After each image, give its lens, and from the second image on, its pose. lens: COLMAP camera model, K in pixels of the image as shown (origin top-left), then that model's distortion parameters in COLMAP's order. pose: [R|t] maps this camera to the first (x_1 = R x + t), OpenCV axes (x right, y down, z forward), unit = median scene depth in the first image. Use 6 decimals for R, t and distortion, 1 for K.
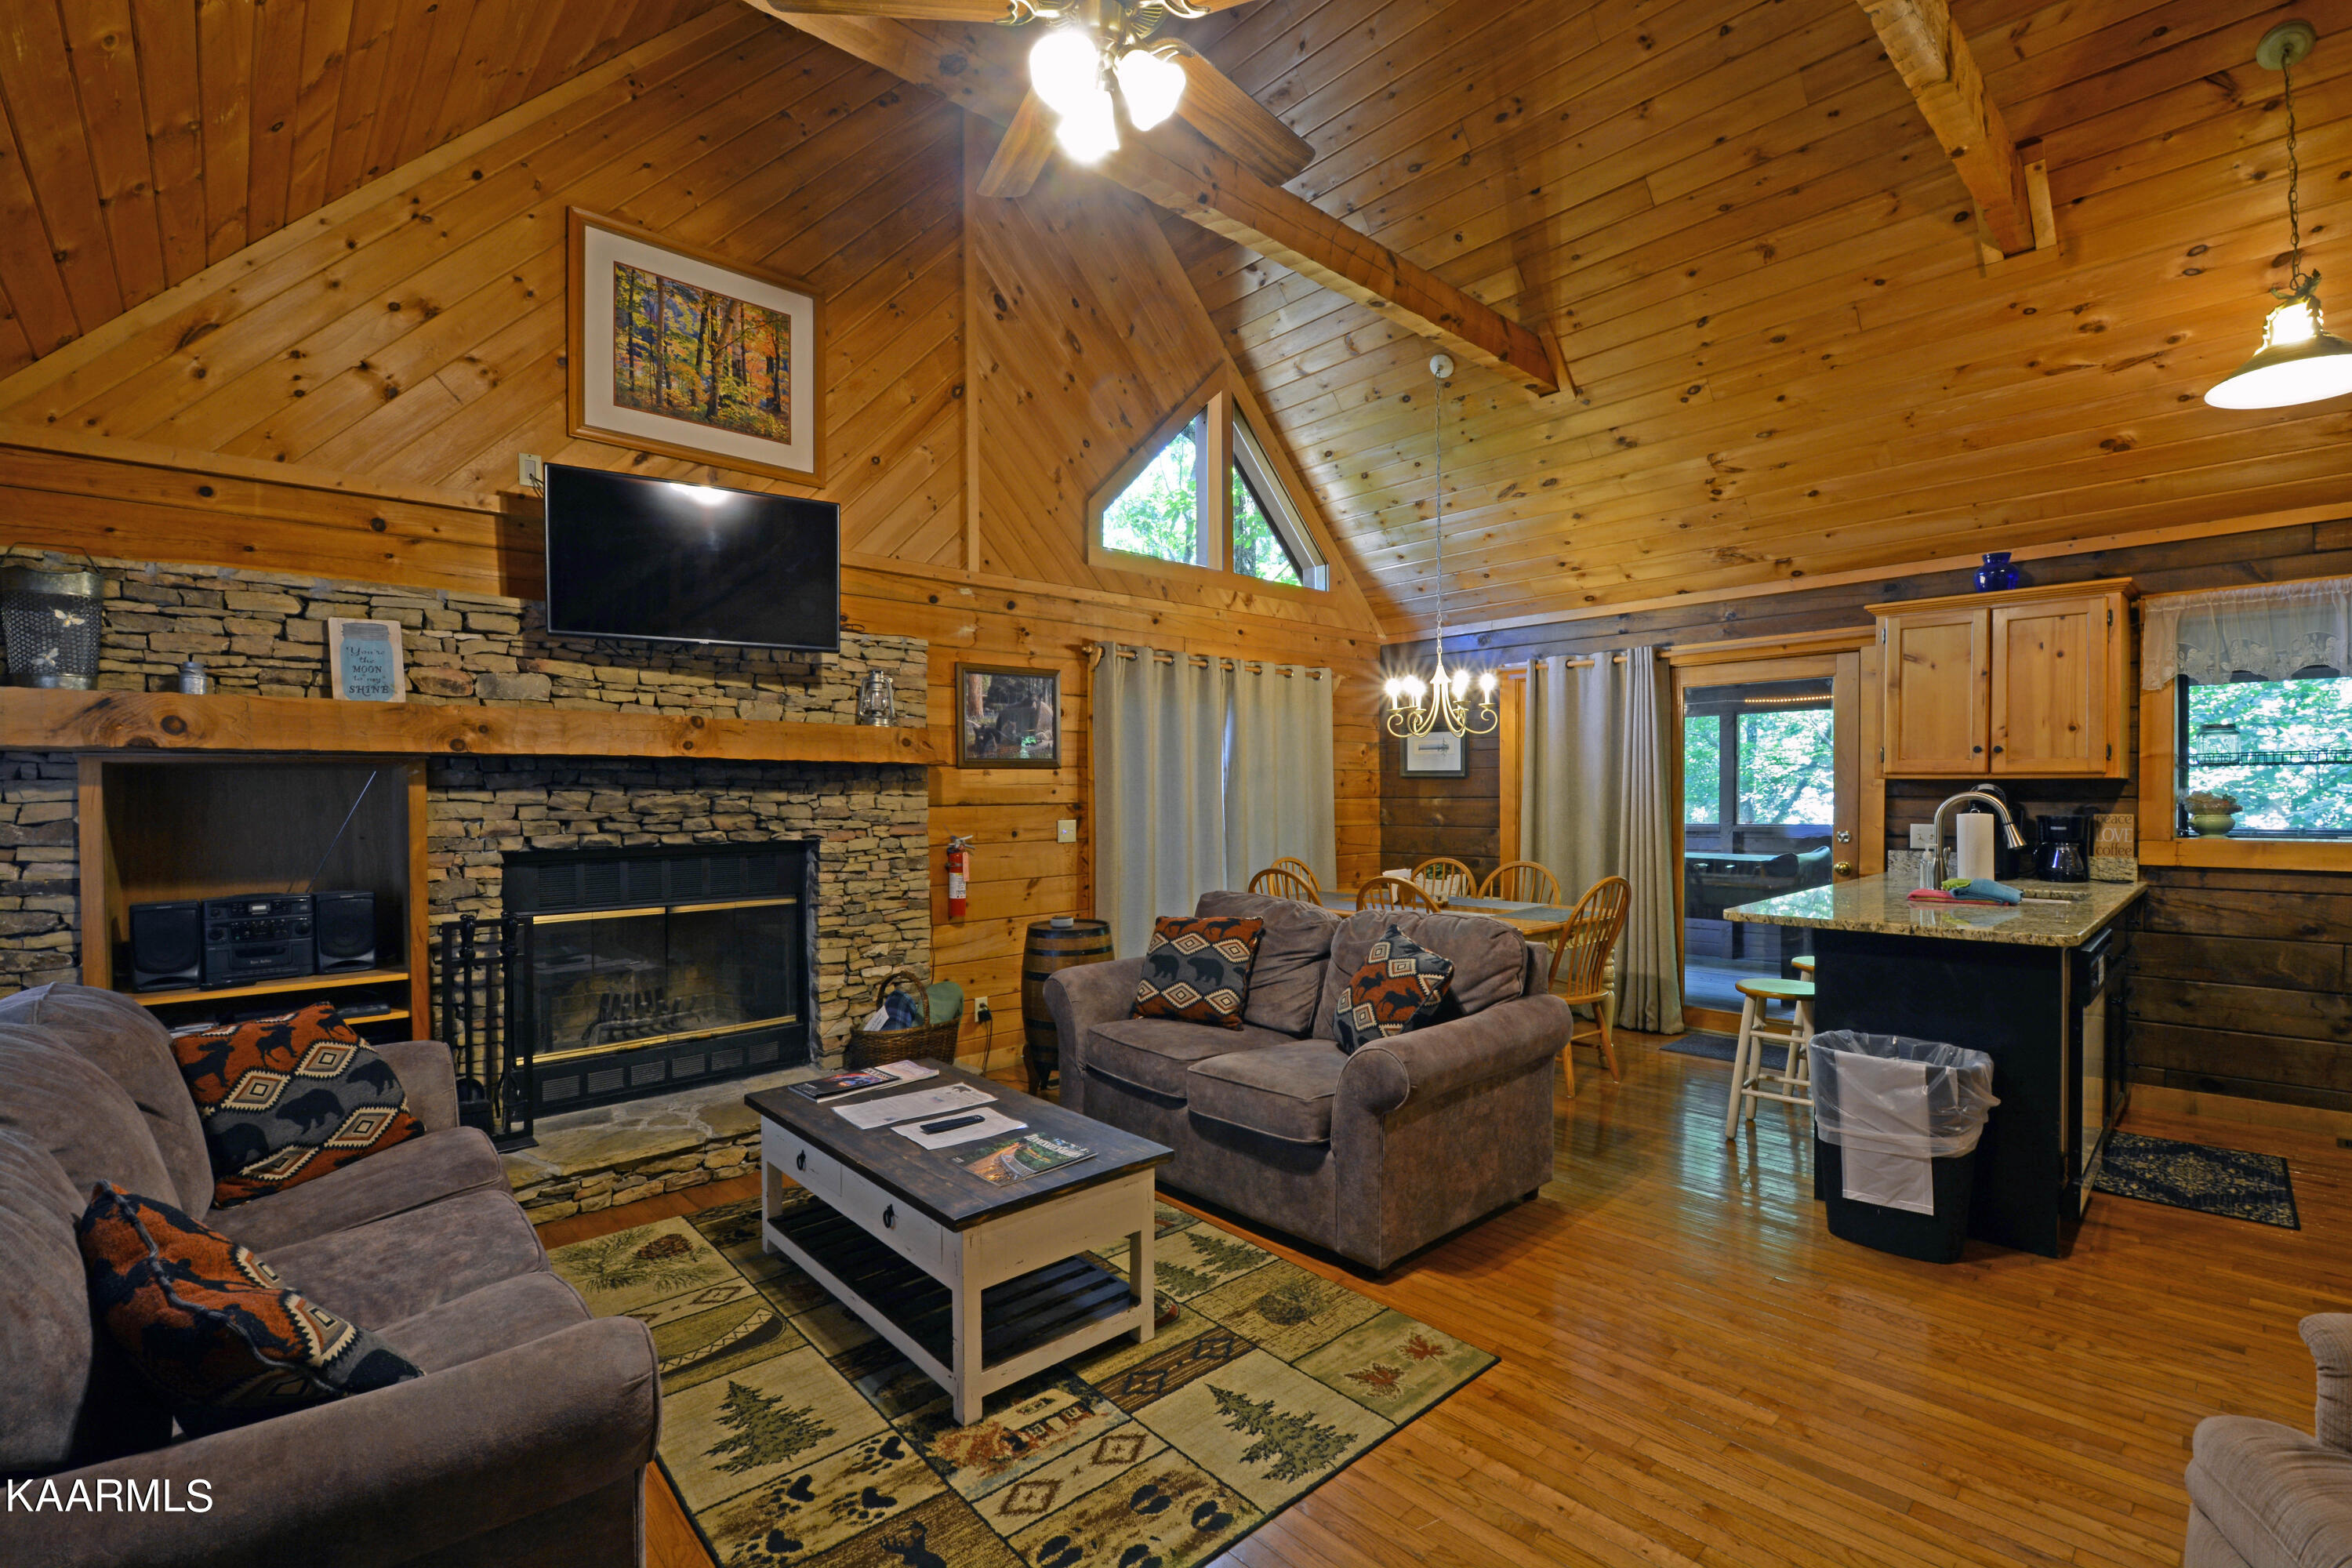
lens RADIAL K [[1029.8, 0, 1163.0], [0, 1029.8, 805.3], [0, 0, 1]] dist [0.016184, -0.024611]
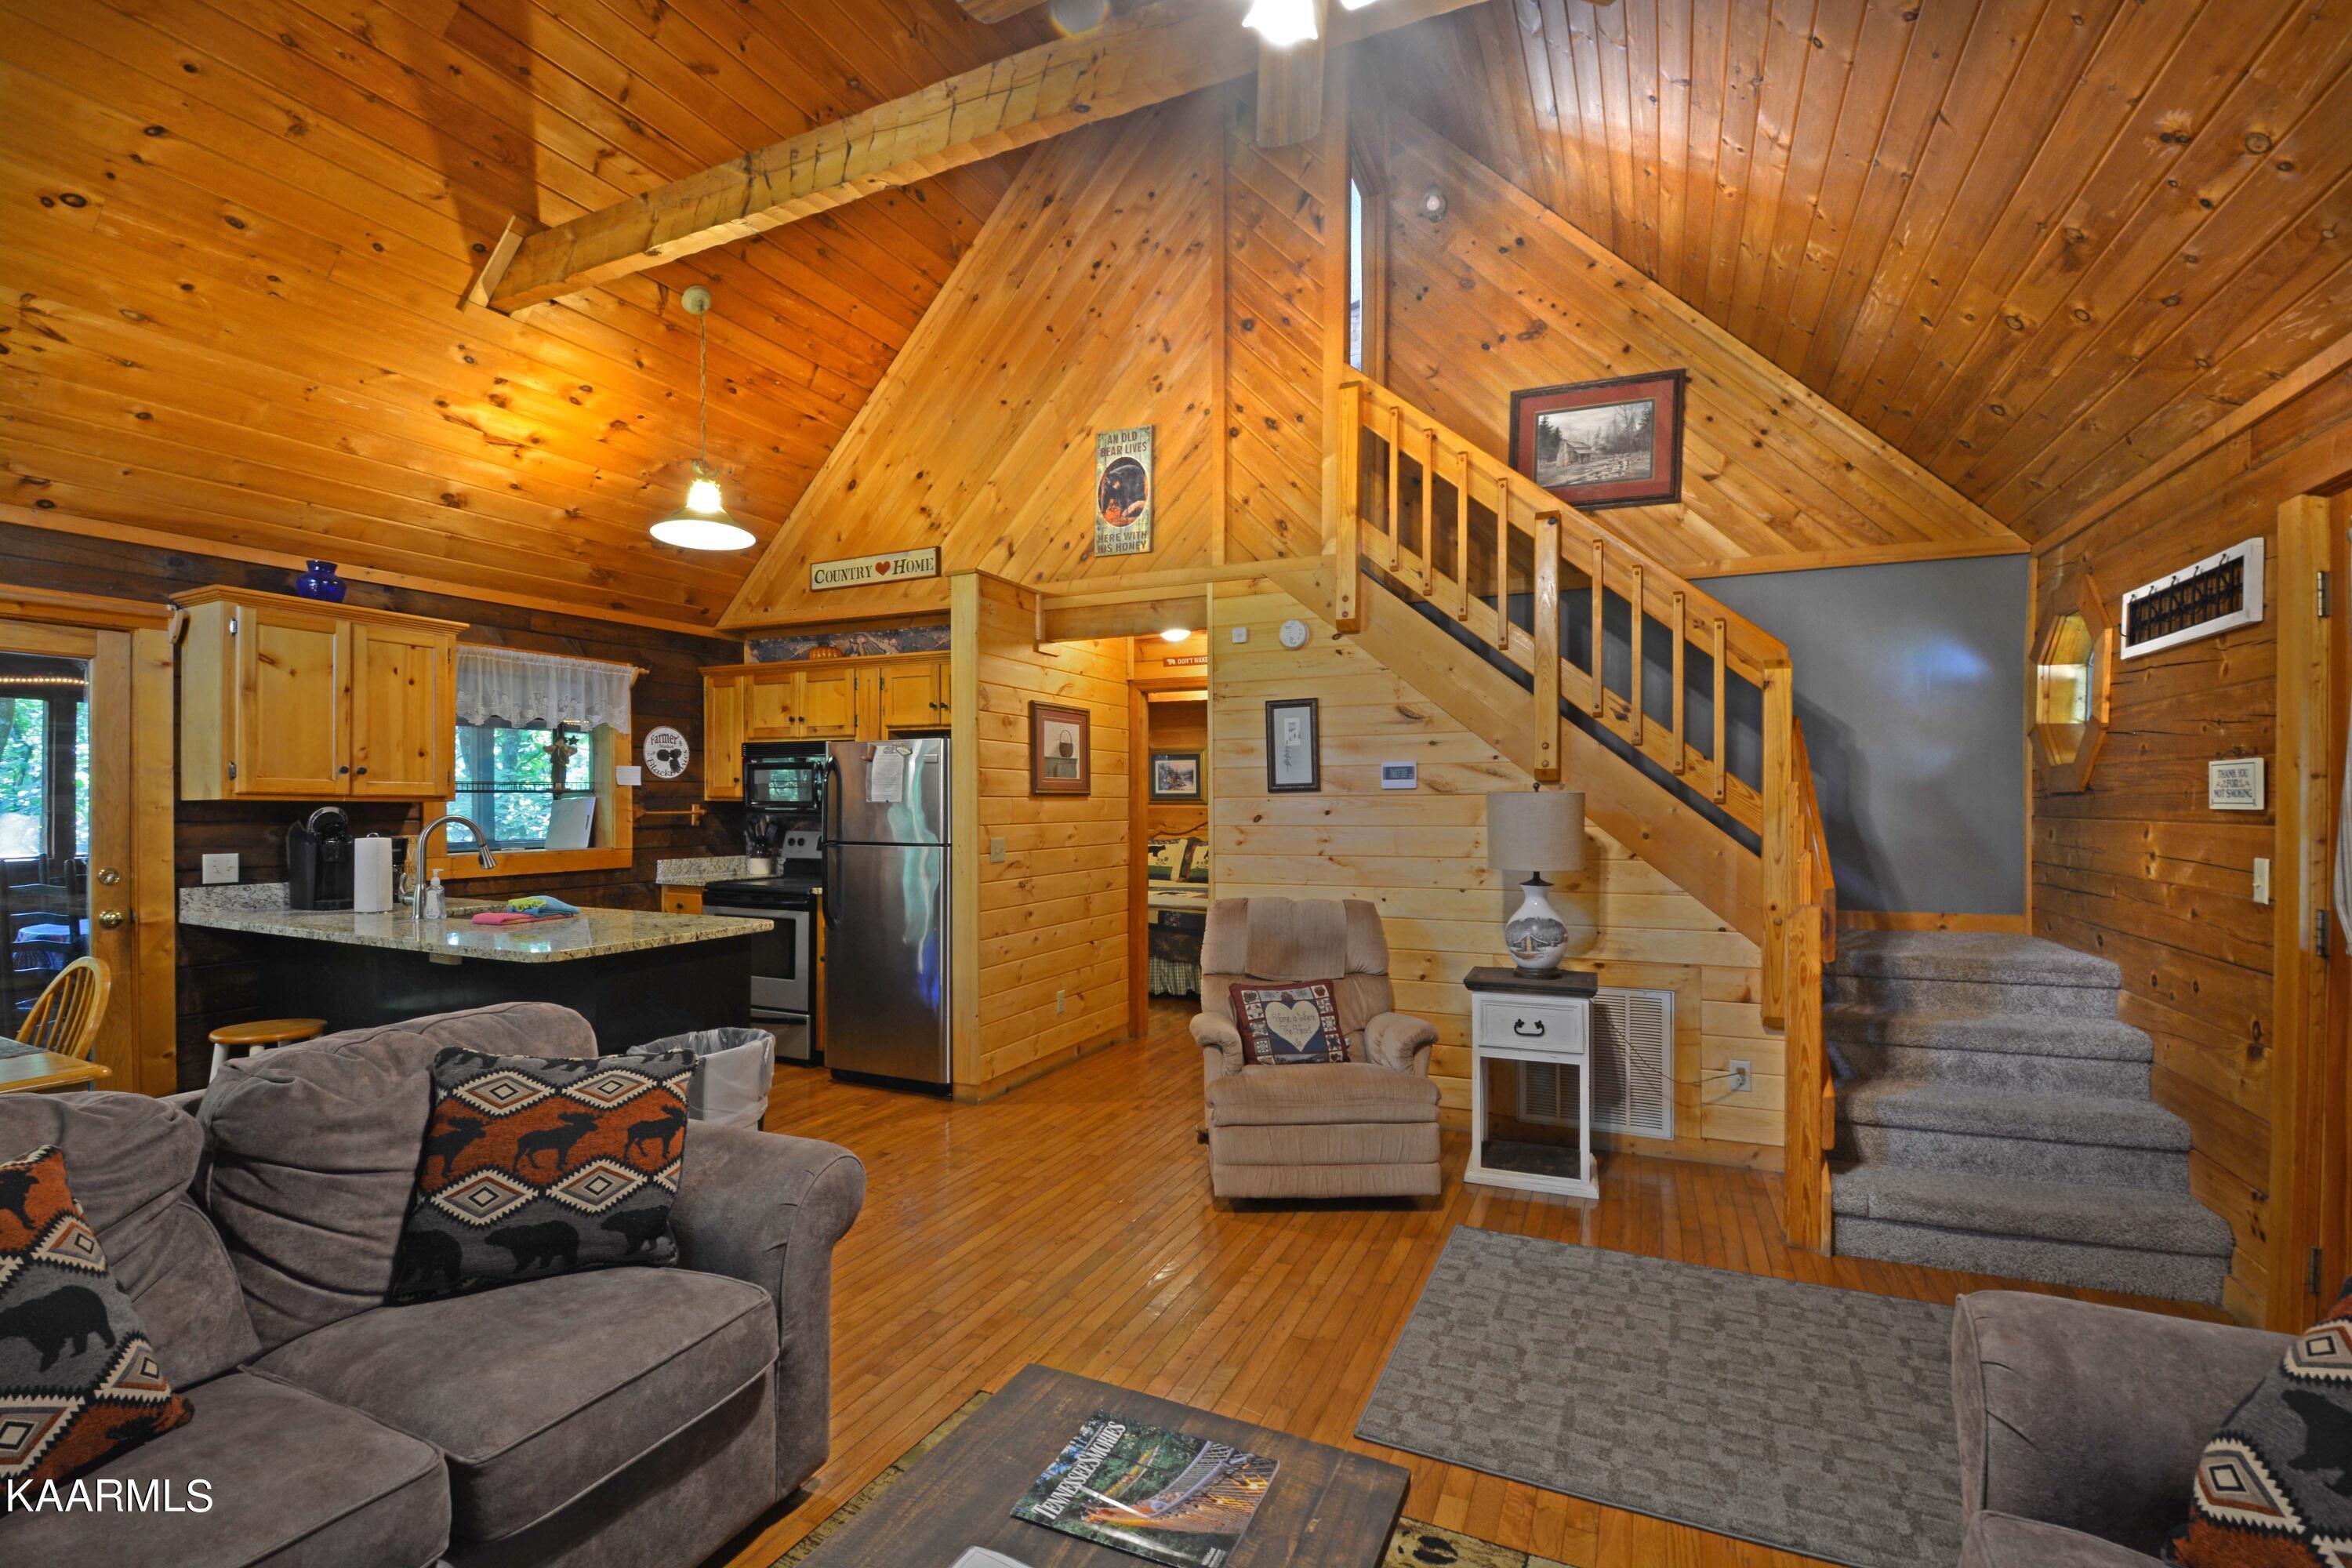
lens RADIAL K [[1029.8, 0, 1163.0], [0, 1029.8, 805.3], [0, 0, 1]] dist [0.016184, -0.024611]
pose [[-0.376220, 0.004320, 0.926520, -0.370095], [0.015406, 0.999880, 0.001593, -0.012204], [-0.926402, 0.014873, -0.376241, 0.681476]]
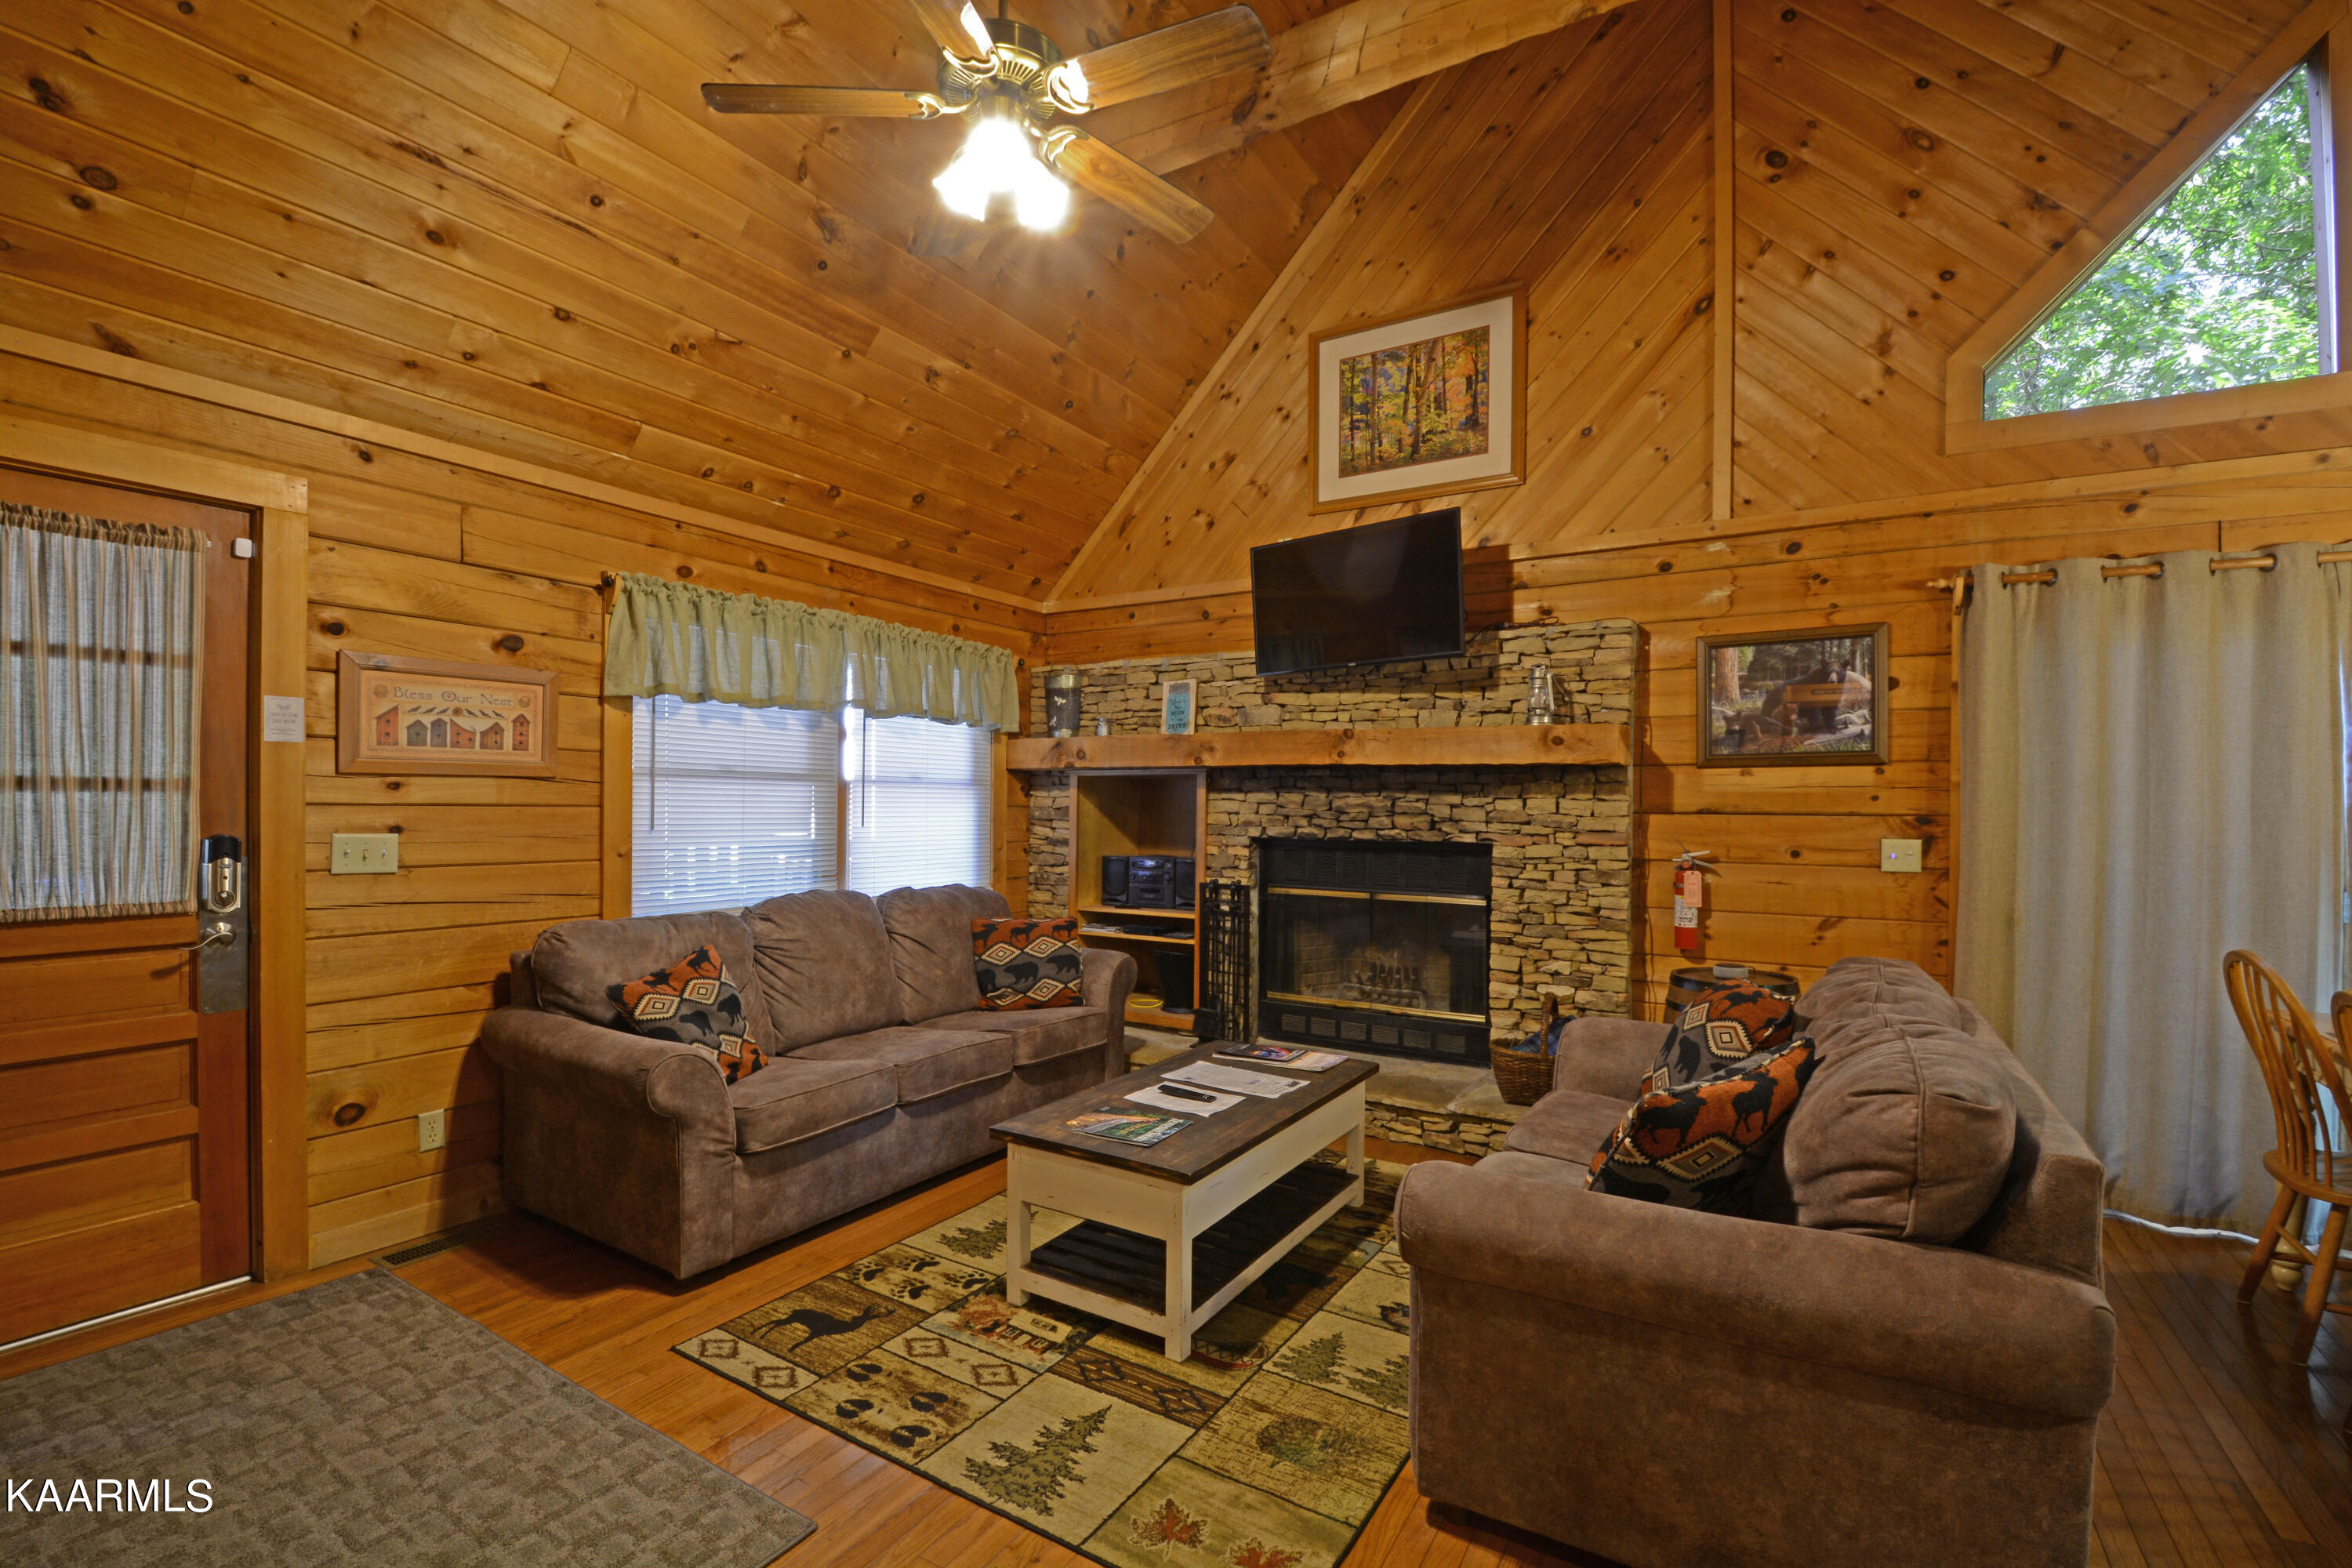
lens RADIAL K [[1029.8, 0, 1163.0], [0, 1029.8, 805.3], [0, 0, 1]] dist [0.016184, -0.024611]
pose [[0.278320, 0.012911, -0.960402, 0.533690], [-0.020728, 0.999758, 0.007433, -0.004028], [0.960265, 0.017838, 0.278520, 0.421294]]
